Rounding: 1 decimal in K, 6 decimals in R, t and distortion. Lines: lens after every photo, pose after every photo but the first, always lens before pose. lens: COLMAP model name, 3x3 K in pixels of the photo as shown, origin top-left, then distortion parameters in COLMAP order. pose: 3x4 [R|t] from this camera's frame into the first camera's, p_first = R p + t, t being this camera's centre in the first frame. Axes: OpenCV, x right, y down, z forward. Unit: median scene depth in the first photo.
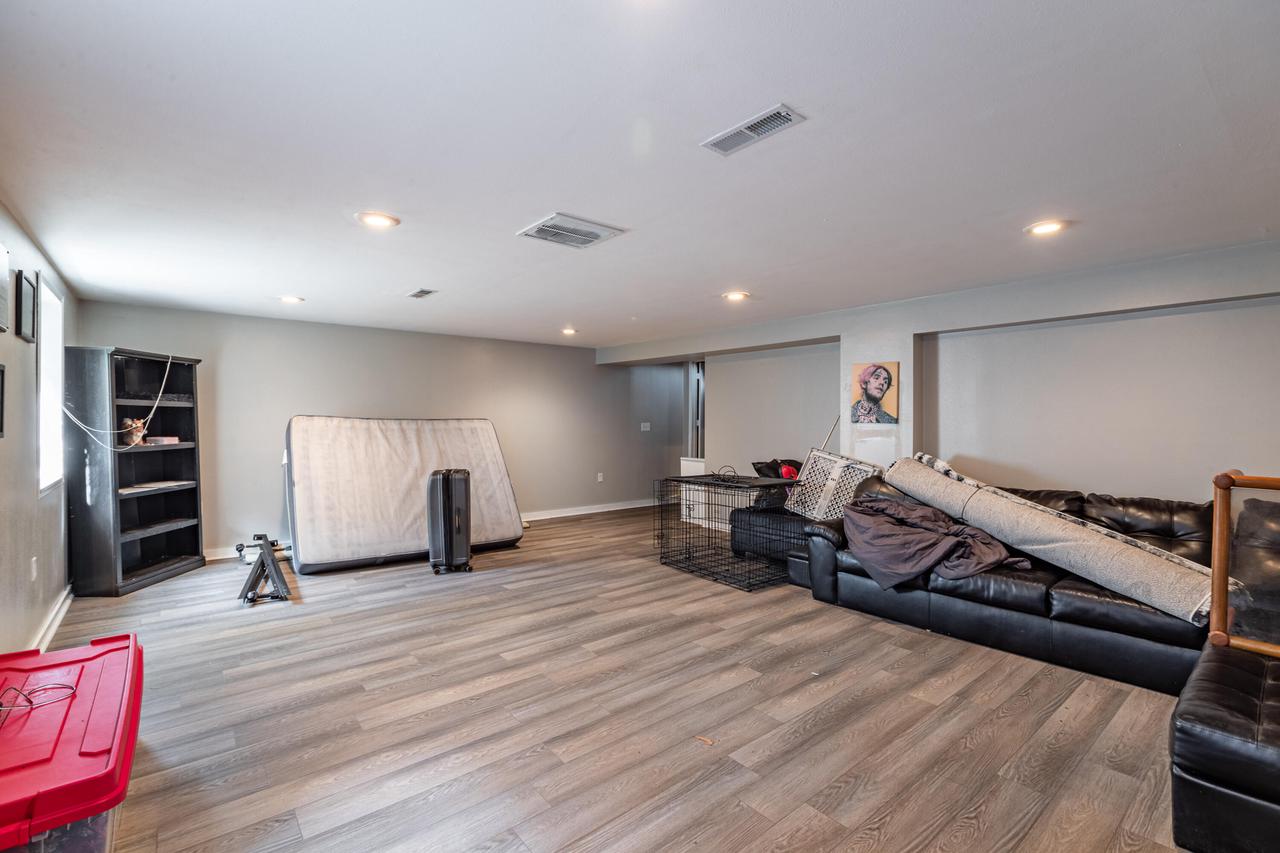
lens RADIAL K [[573.2, 0, 640.3], [0, 573.2, 427.1], [0, 0, 1]] dist [0.001154, 0.000280]
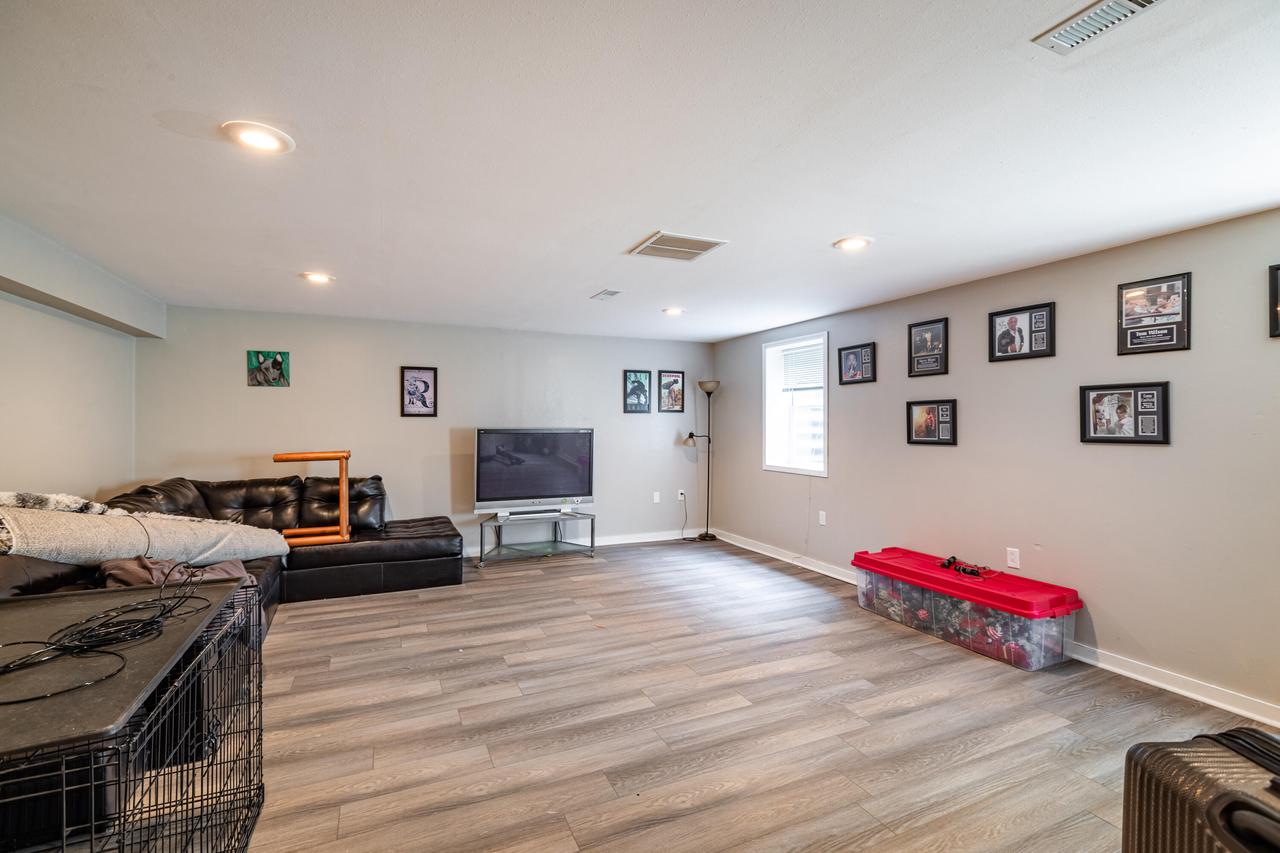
lens RADIAL K [[573.2, 0, 637.2], [0, 573.2, 427.4], [0, 0, 1]] dist [0.001154, 0.000280]
pose [[-0.964754, -0.007925, 0.263033, -0.329528], [-0.001519, 0.999697, 0.024548, -0.036942], [-0.263147, 0.023284, -0.964475, 2.029544]]
